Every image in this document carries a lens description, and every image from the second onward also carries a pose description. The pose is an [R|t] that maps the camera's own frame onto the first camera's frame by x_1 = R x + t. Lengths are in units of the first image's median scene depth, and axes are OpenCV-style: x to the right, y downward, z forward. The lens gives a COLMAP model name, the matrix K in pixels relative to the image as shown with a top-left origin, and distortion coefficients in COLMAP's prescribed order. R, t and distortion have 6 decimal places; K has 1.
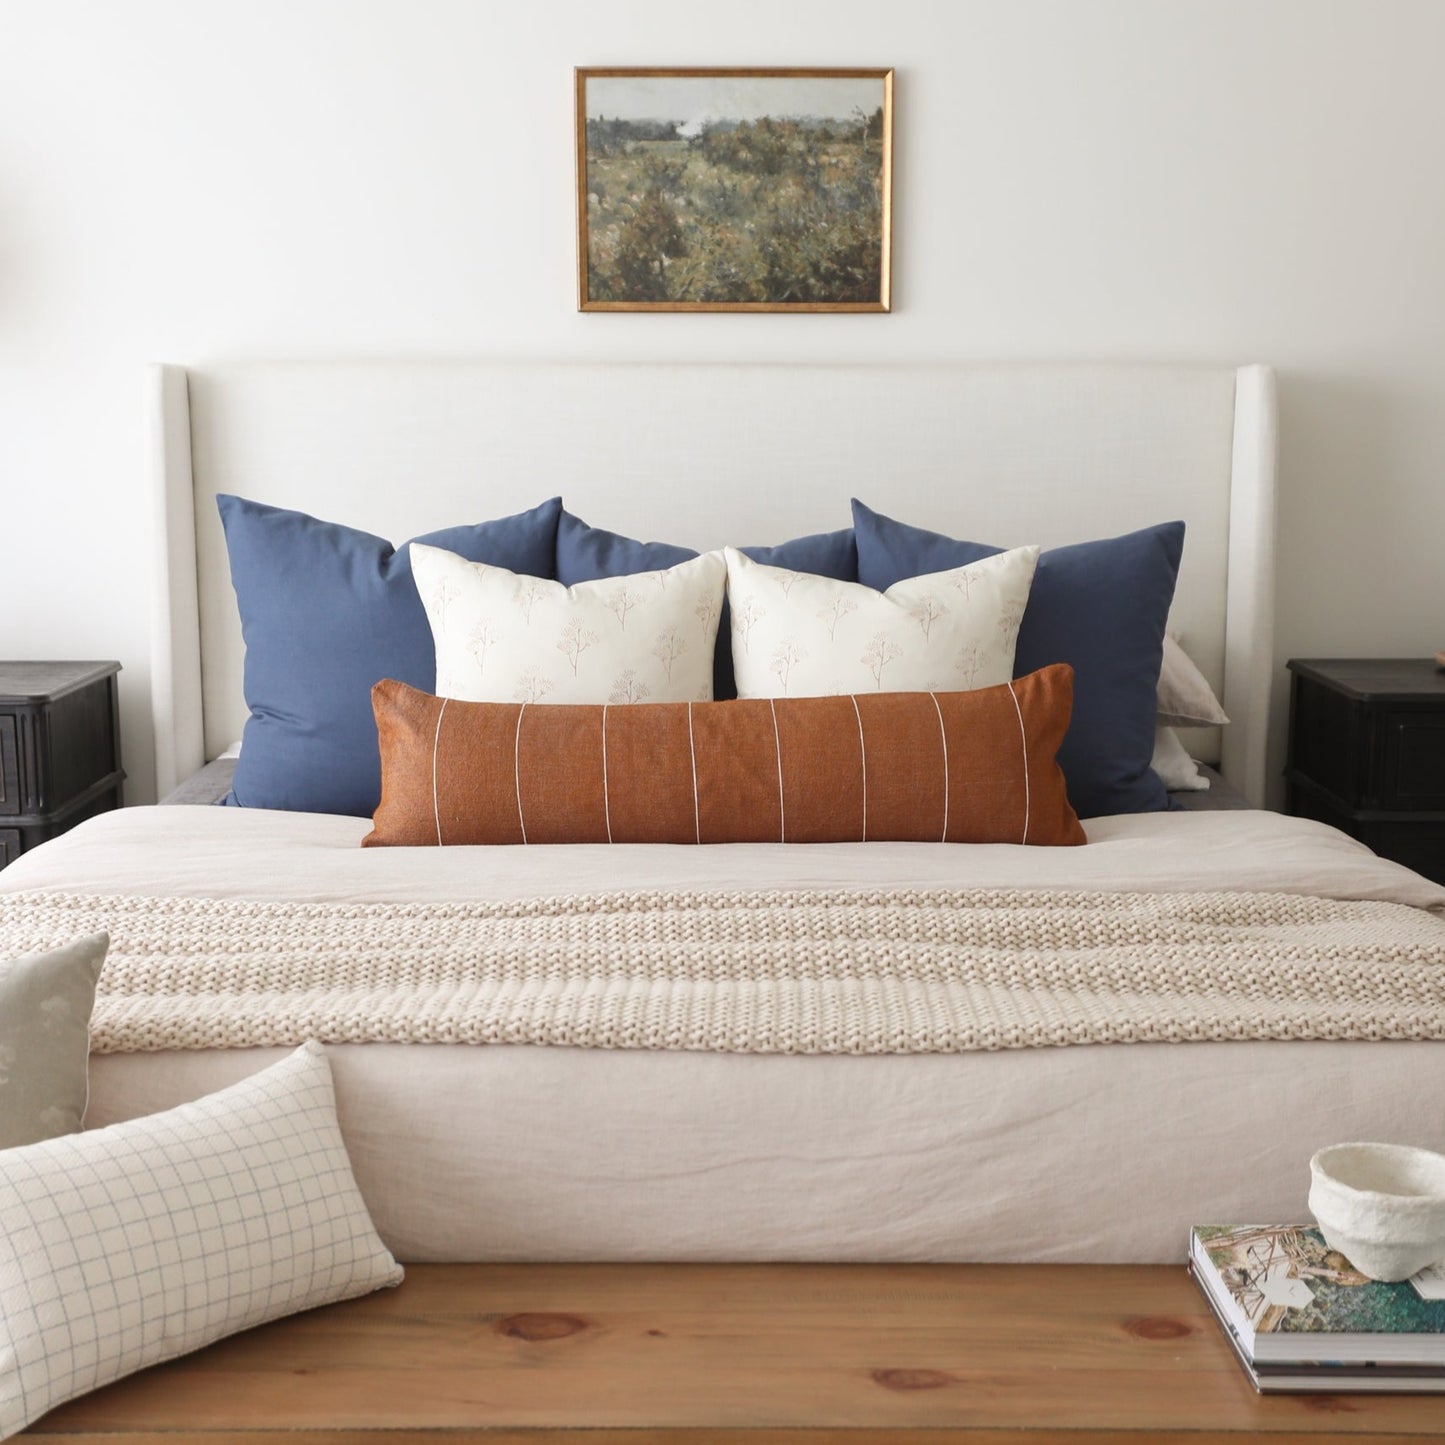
lens RADIAL K [[2241.4, 0, 752.4], [0, 2241.4, 730.6], [0, 0, 1]] dist [0.089333, 0.064216]
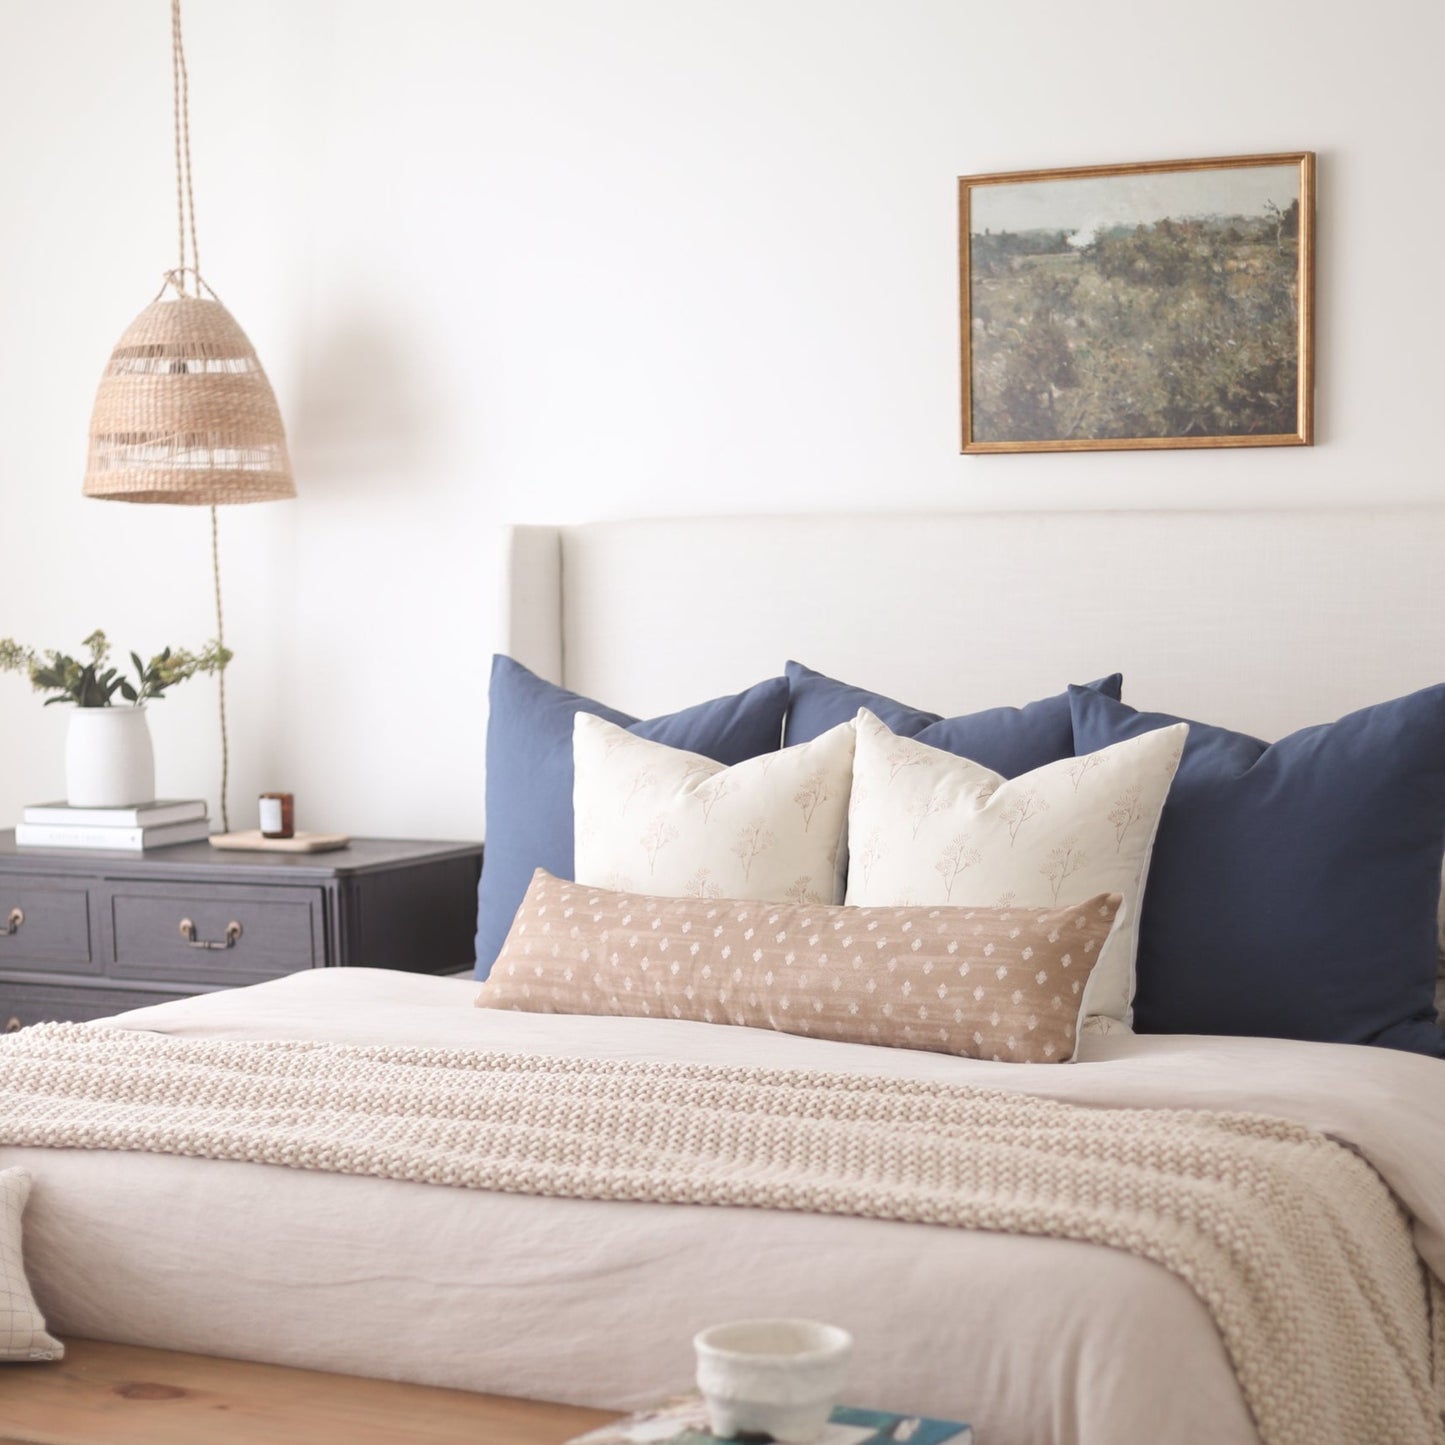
lens RADIAL K [[3414.5, 0, 746.4], [0, 3414.5, 1005.7], [0, 0, 1]] dist [0.050271, -0.272137]
pose [[0.867251, 0.054932, -0.494831, 0.514949], [-0.061385, 0.998109, 0.003217, 0.025703], [0.494072, 0.027585, 0.868983, -0.174521]]
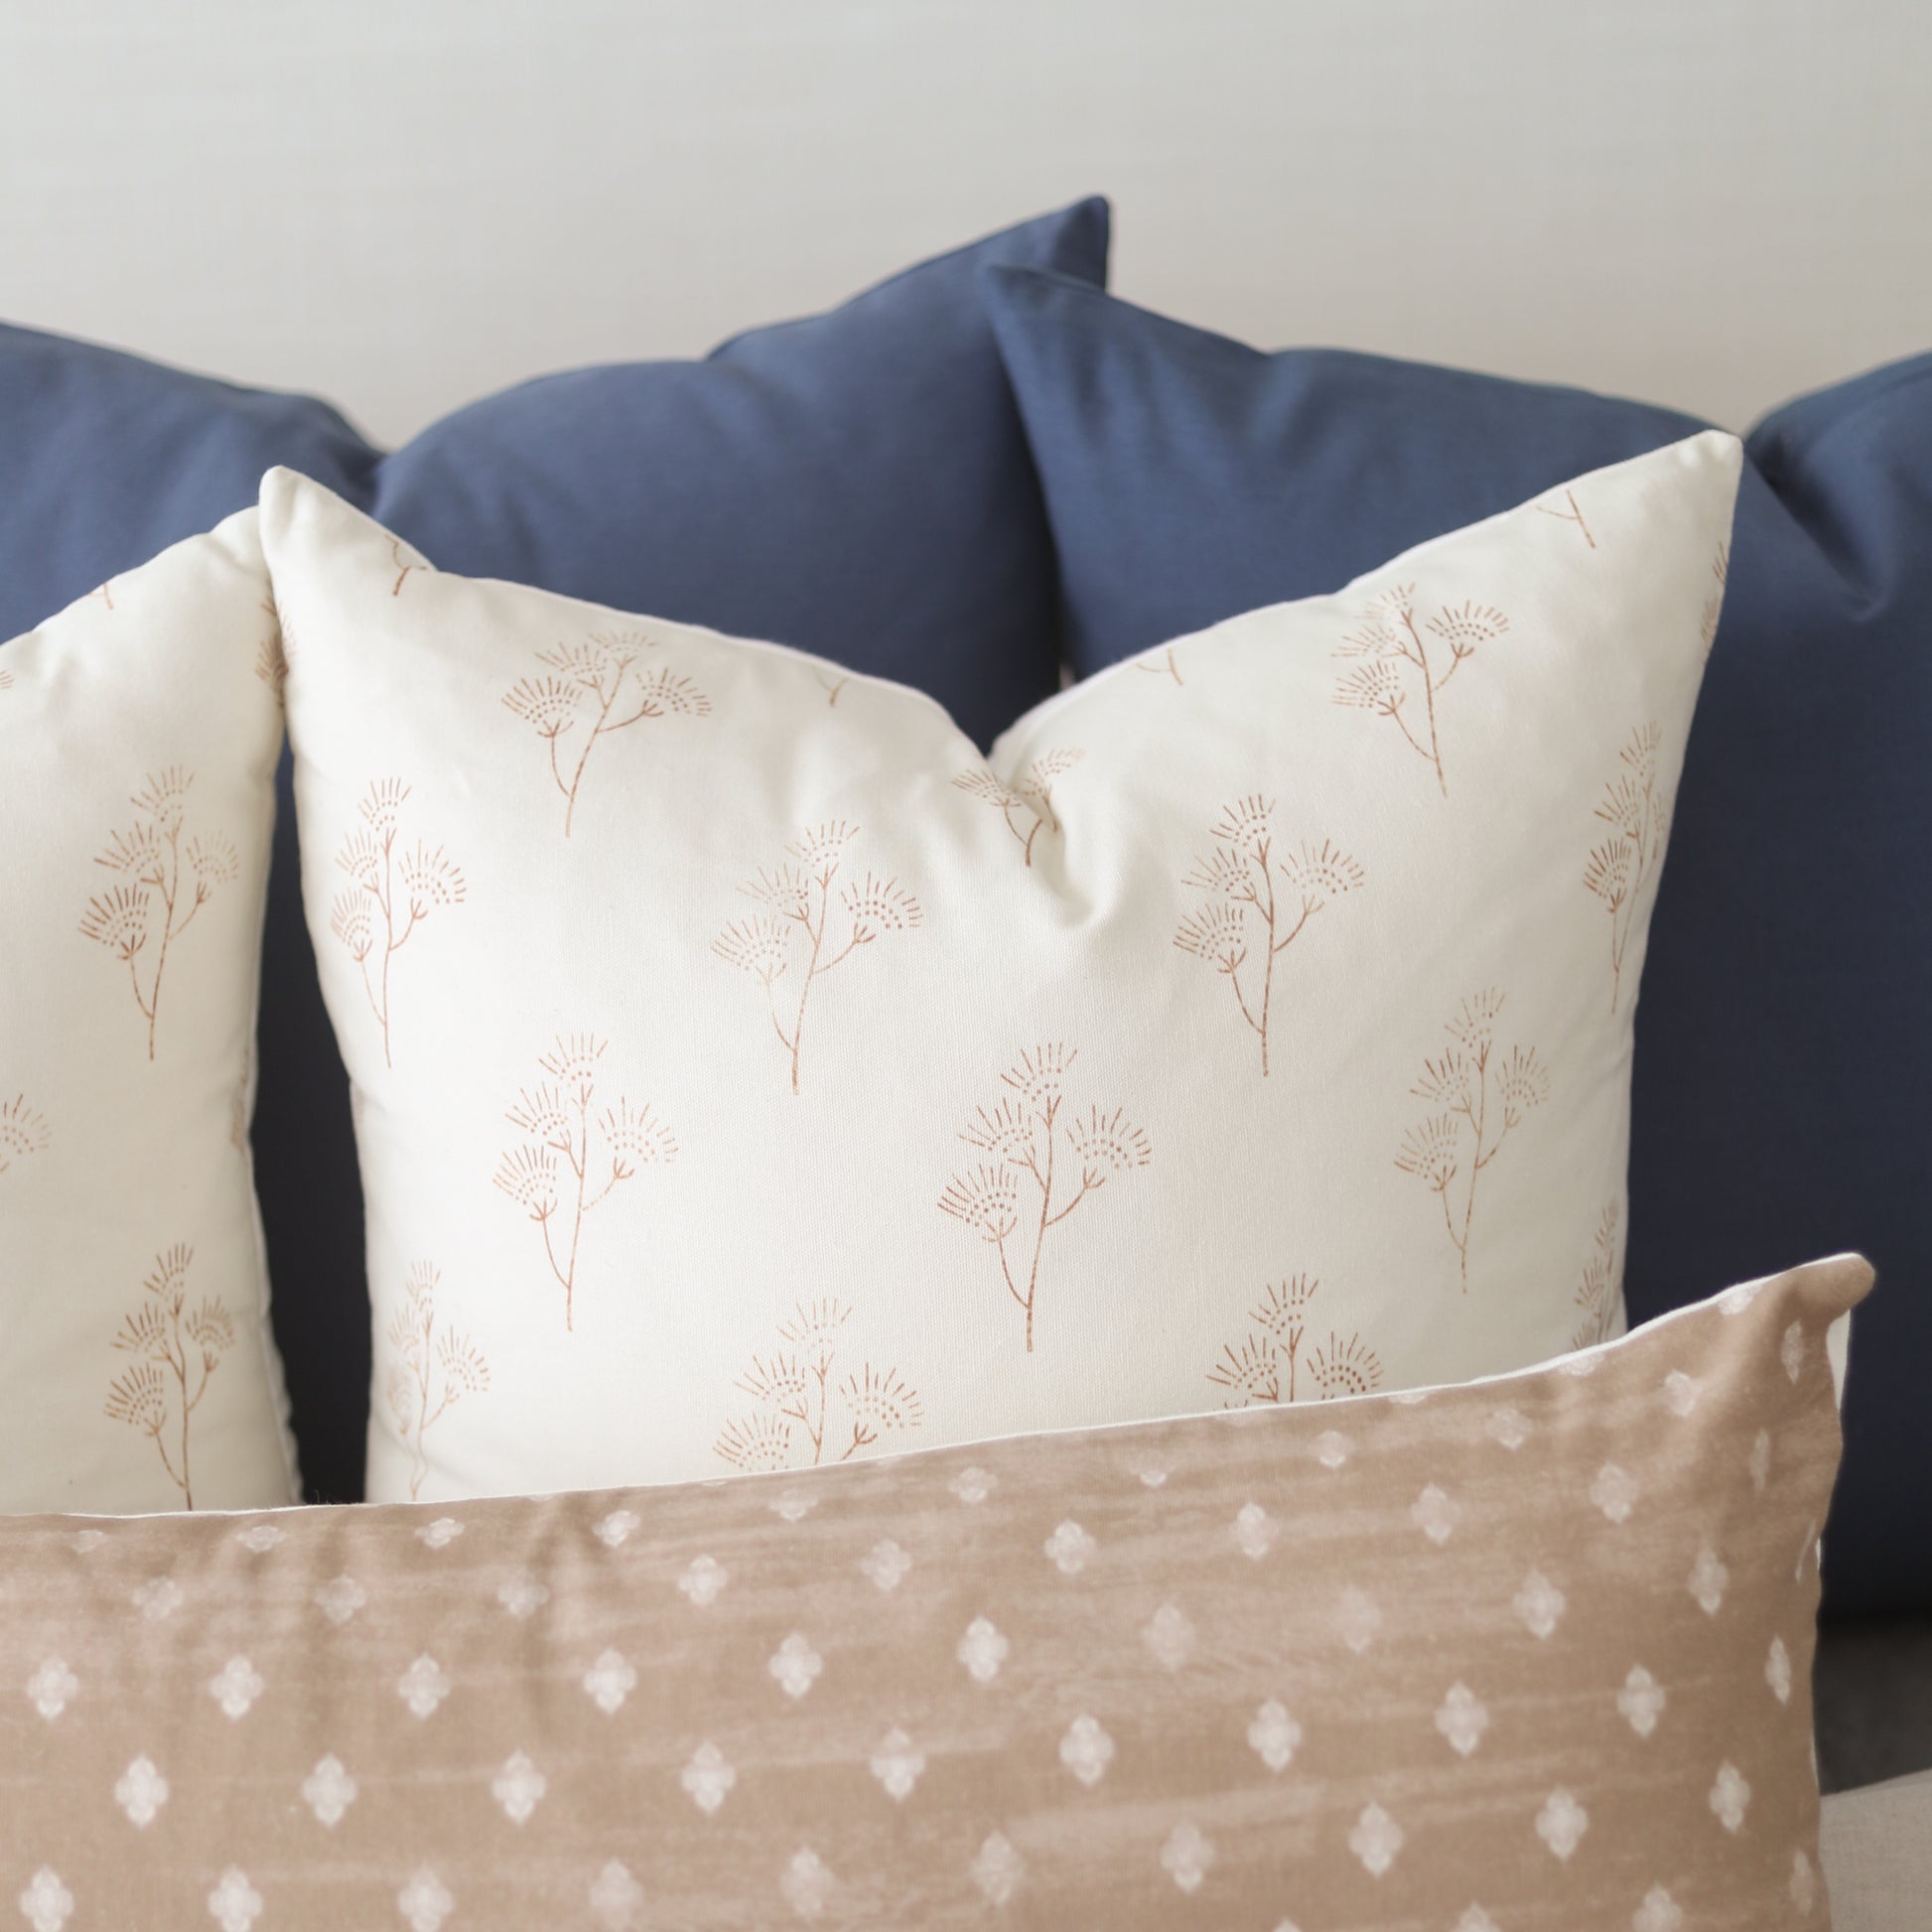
lens RADIAL K [[4411.0, 0, 967.7], [0, 4411.0, 966.2], [0, 0, 1]] dist [0.000973, -0.082392]
pose [[0.998114, -0.052294, 0.032160, 0.020695], [0.046078, 0.984292, 0.170428, -0.089488], [-0.040567, -0.168625, 0.984845, 0.488931]]
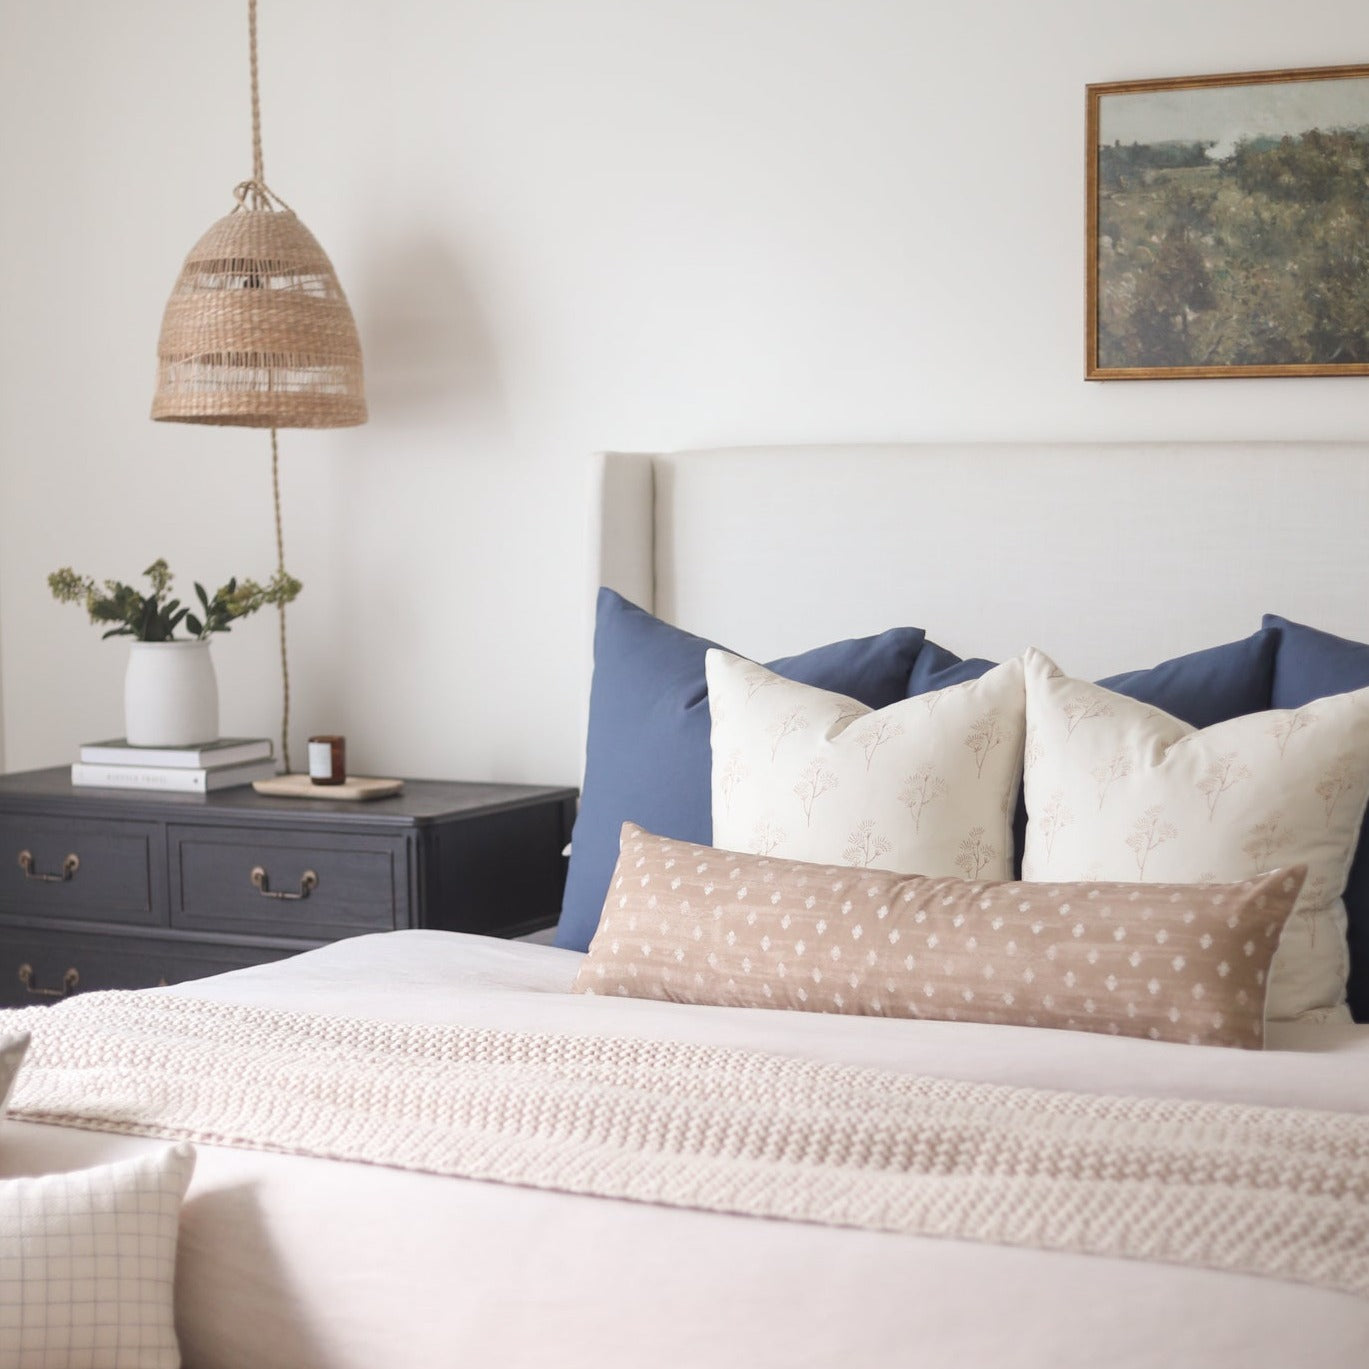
lens RADIAL K [[3138.8, 0, 741.0], [0, 3138.8, 906.9], [0, 0, 1]] dist [0.015128, -0.049009]
pose [[0.875089, 0.060761, -0.480133, 0.371806], [-0.064520, 0.997879, 0.008690, 0.001388], [0.479642, 0.023374, 0.877153, -0.048620]]
